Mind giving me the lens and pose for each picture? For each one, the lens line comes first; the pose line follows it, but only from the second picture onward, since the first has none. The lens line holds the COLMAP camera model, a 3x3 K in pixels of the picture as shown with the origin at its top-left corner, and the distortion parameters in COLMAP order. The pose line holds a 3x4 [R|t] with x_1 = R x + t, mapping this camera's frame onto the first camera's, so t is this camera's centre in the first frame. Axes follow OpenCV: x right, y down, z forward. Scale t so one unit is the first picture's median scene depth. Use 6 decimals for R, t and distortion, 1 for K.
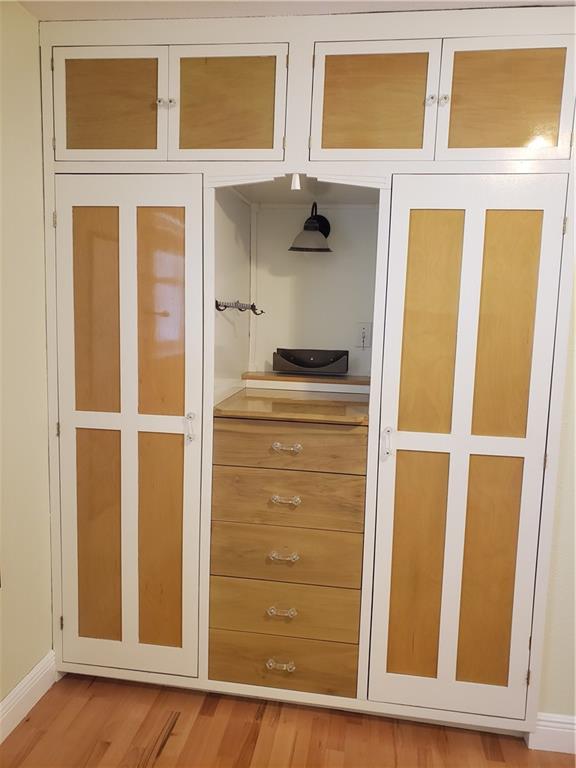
lens RADIAL K [[576.2, 0, 288.0], [0, 576.2, 384.0], [0, 0, 1]] dist [0.010626, -0.003070]
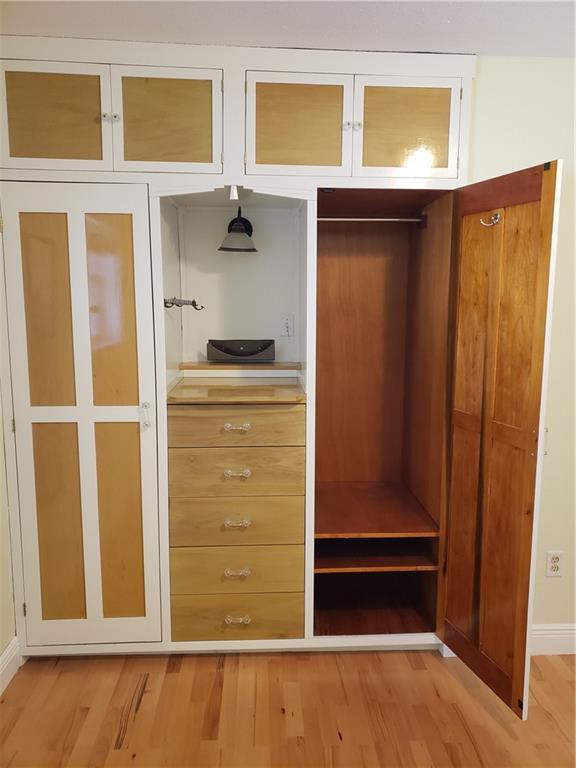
lens RADIAL K [[576.2, 0, 288.0], [0, 576.2, 384.0], [0, 0, 1]] dist [0.010626, -0.003070]
pose [[0.979399, -0.053569, 0.194700, -0.114032], [0.049490, 0.998442, 0.025756, 0.000962], [-0.195777, -0.015590, 0.980525, -0.127543]]
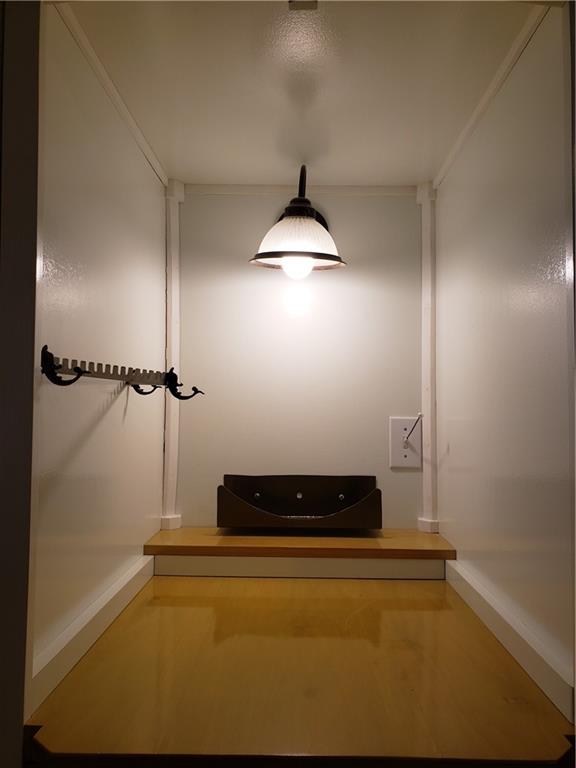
lens RADIAL K [[576.2, 0, 288.0], [0, 576.2, 384.0], [0, 0, 1]] dist [0.010626, -0.003070]
pose [[0.991061, -0.014958, 0.132568, -0.037339], [0.036994, 0.985539, -0.165360, -0.071631], [-0.128178, 0.168786, 0.977283, 0.673439]]
